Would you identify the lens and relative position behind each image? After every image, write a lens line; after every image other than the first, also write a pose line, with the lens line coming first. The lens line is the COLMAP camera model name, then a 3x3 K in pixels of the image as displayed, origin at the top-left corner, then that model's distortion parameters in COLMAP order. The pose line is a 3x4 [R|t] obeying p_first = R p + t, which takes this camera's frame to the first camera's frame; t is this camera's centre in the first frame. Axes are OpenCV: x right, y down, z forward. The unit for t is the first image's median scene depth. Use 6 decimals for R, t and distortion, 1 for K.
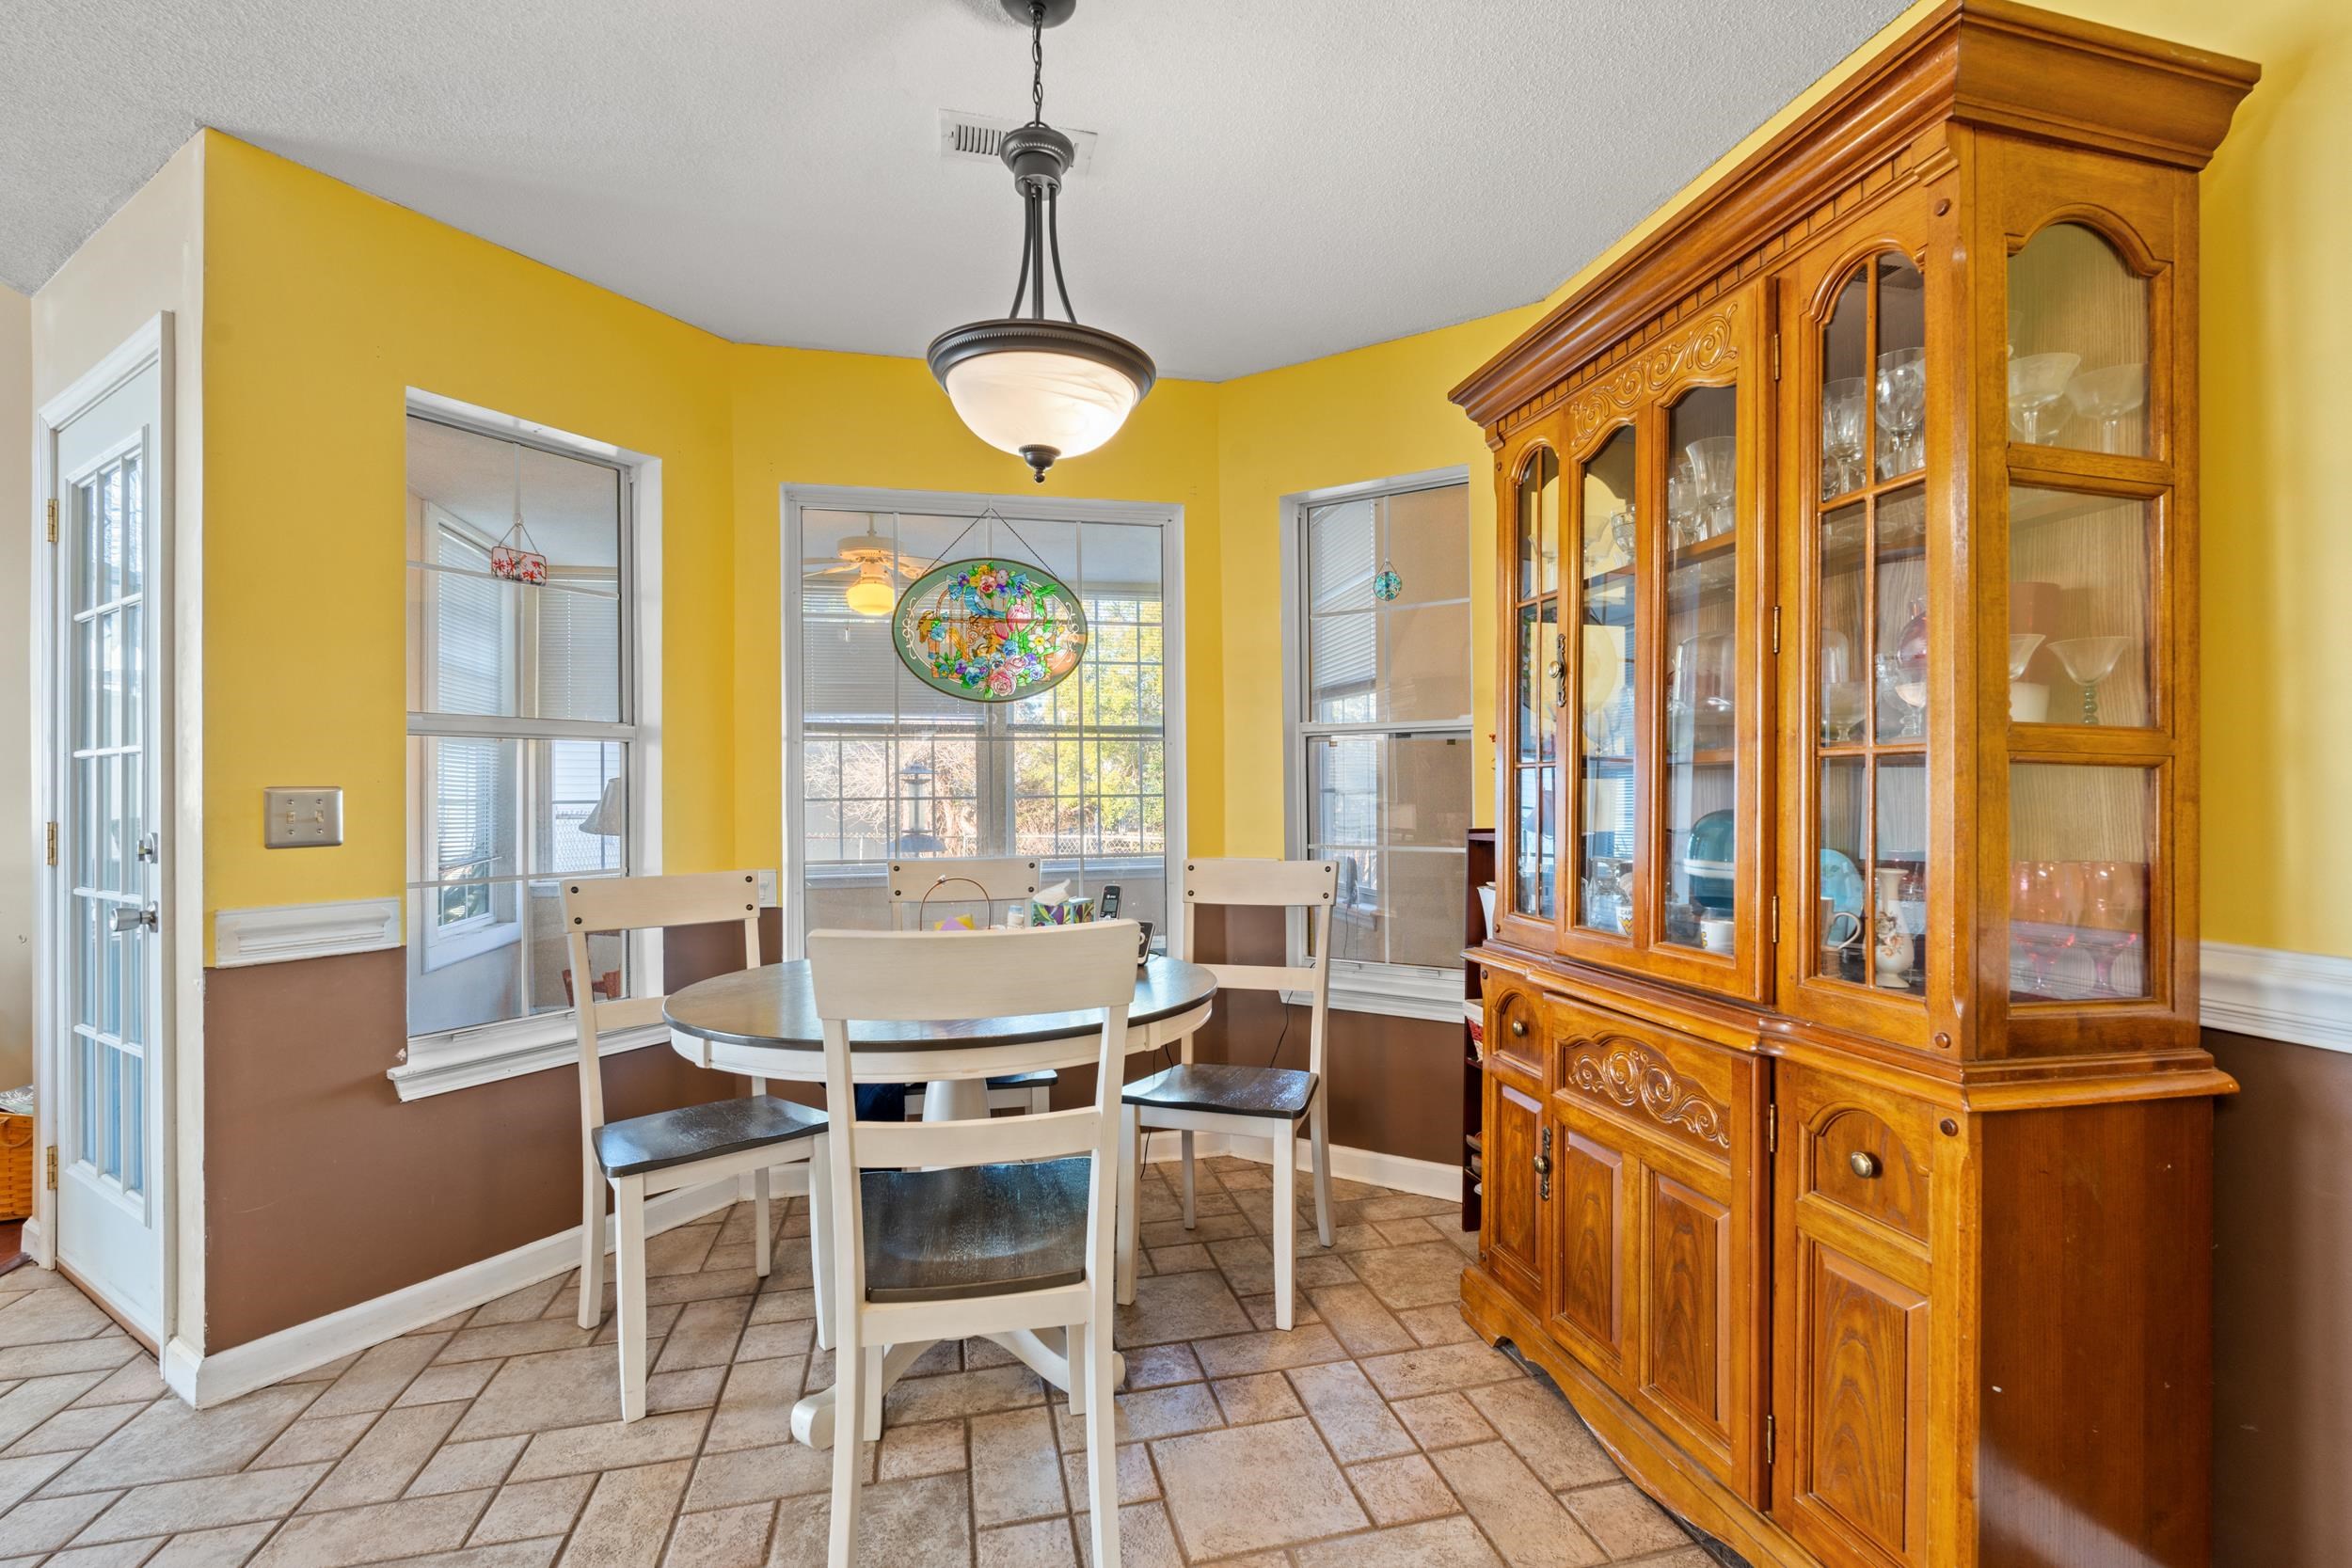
lens RADIAL K [[1031.3, 0, 1178.4], [0, 1031.3, 797.9], [0, 0, 1]] dist [-0.003773, -0.000725]
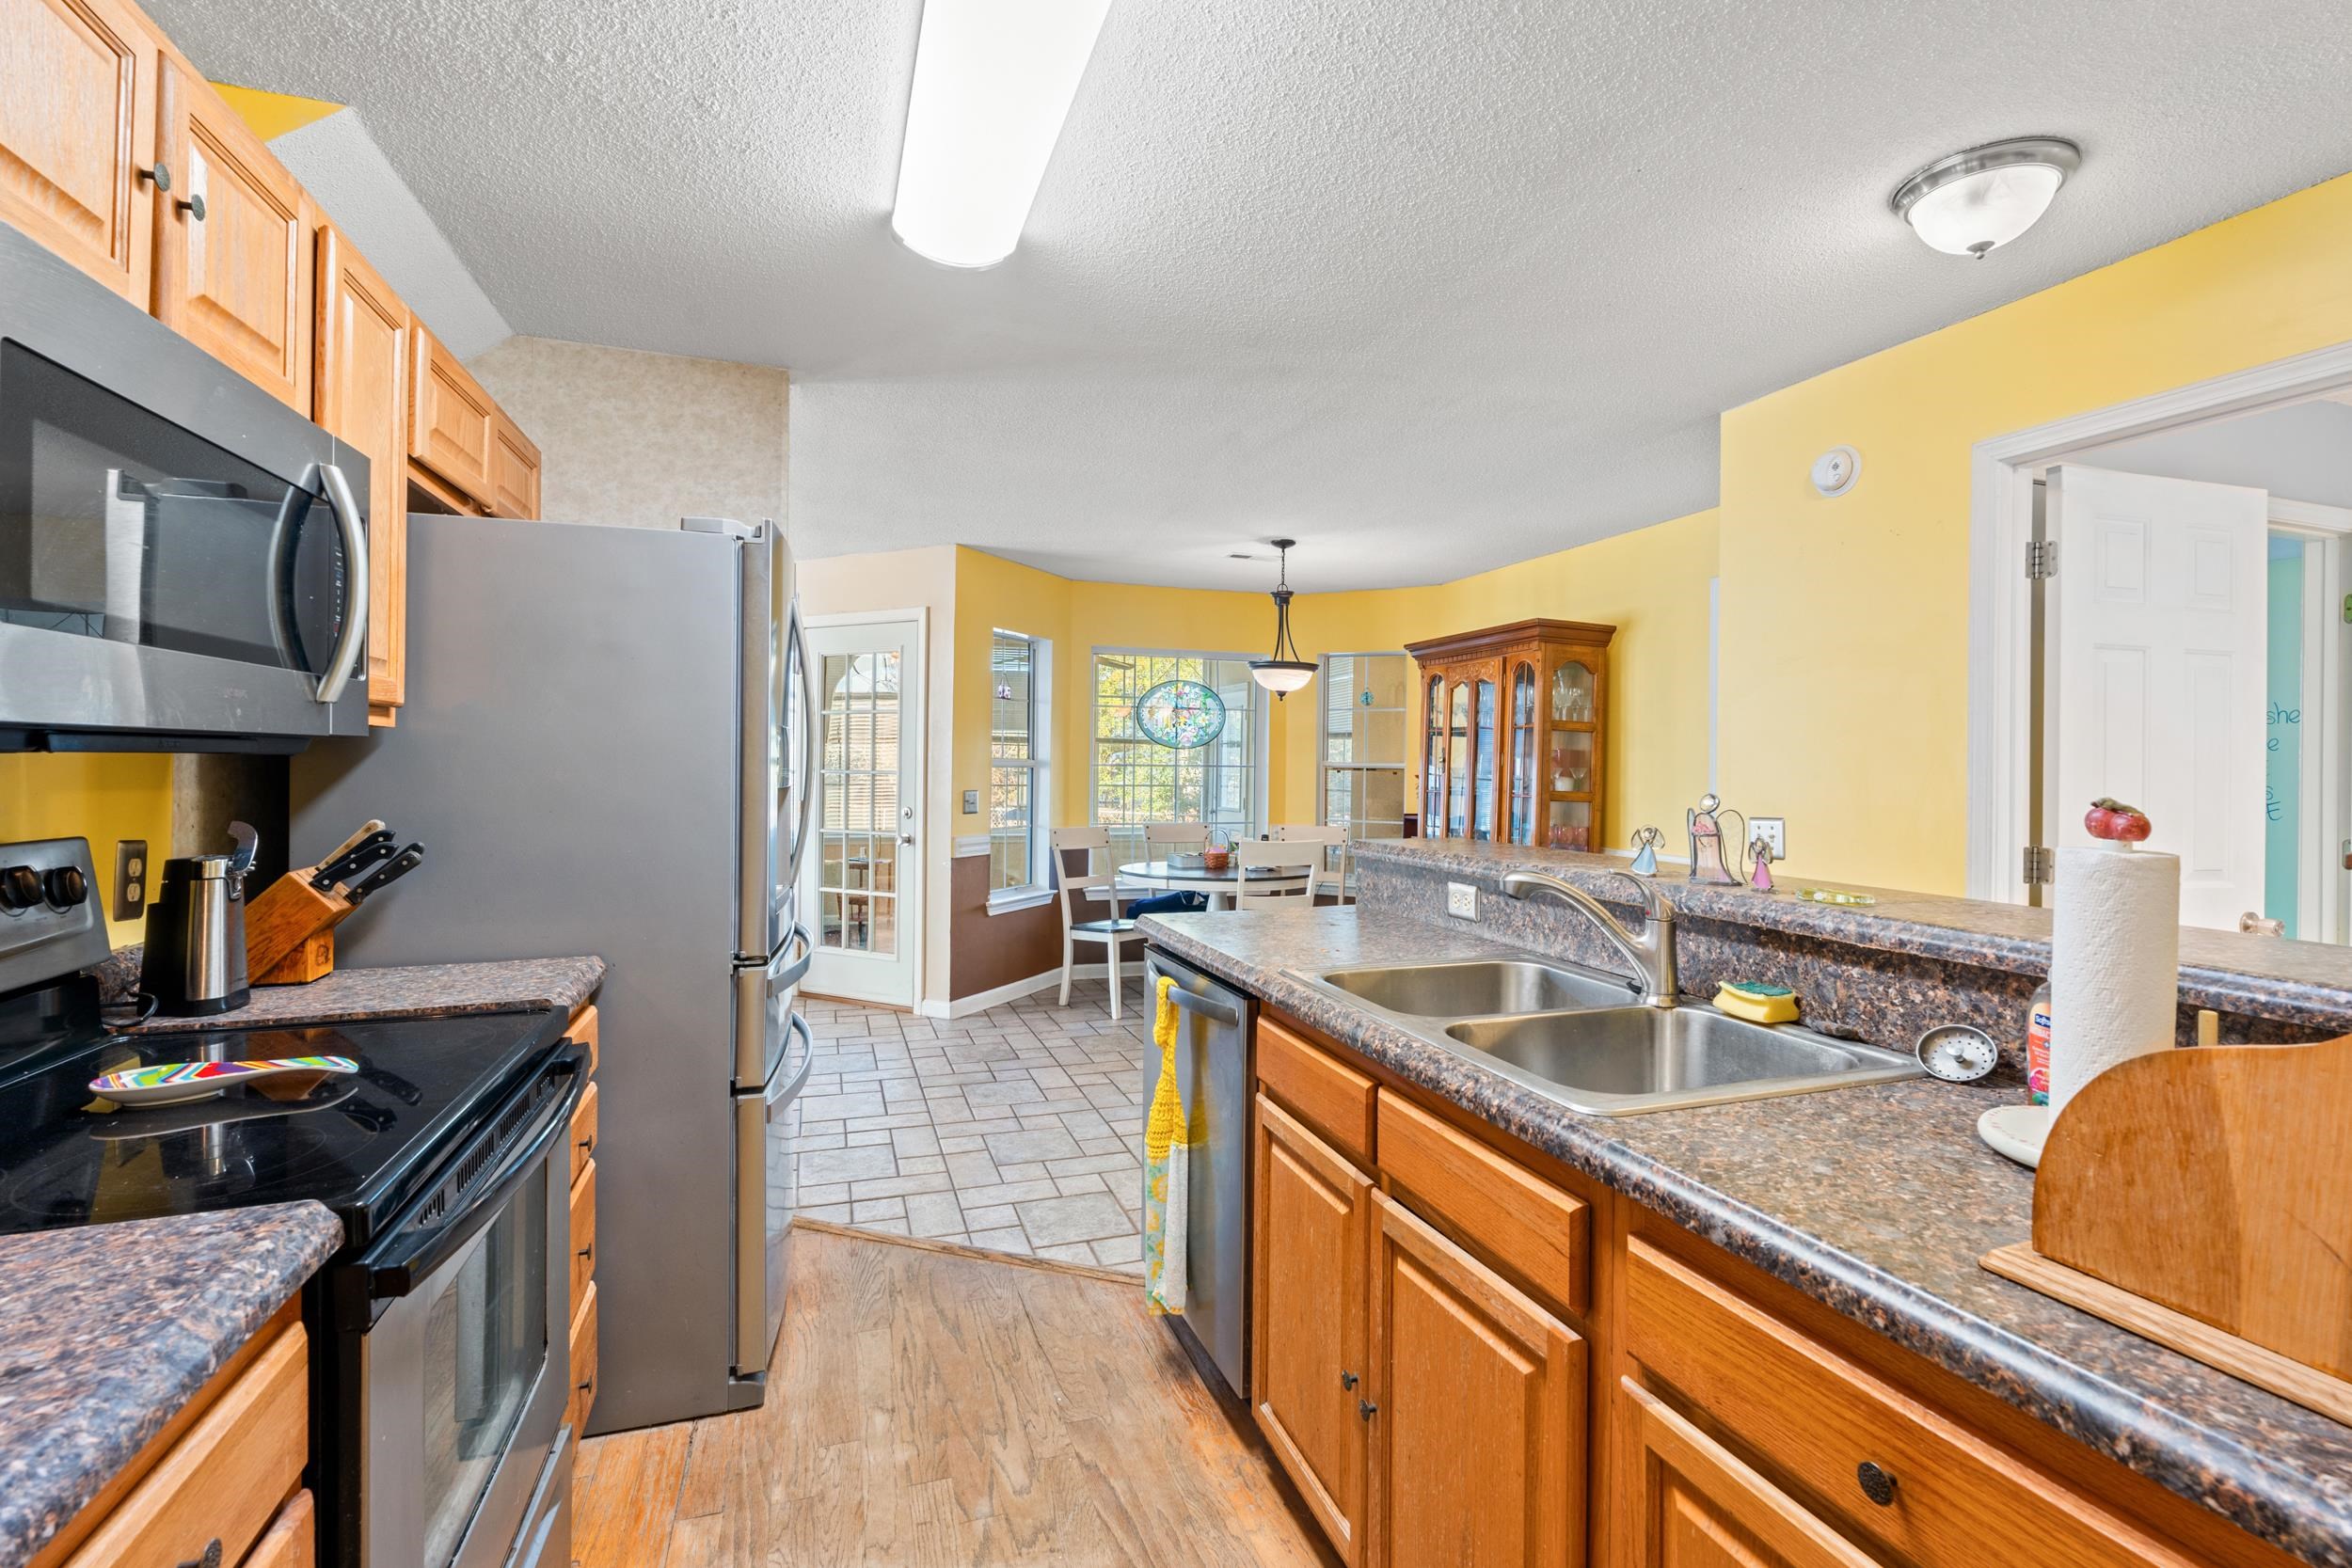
lens RADIAL K [[1031.3, 0, 1172.1], [0, 1031.3, 778.5], [0, 0, 1]] dist [-0.003773, -0.000725]
pose [[0.996195, 0.020385, 0.084736, -0.562431], [-0.021067, 0.999752, 0.007155, -0.070312], [-0.084569, -0.008913, 0.996378, -1.625079]]
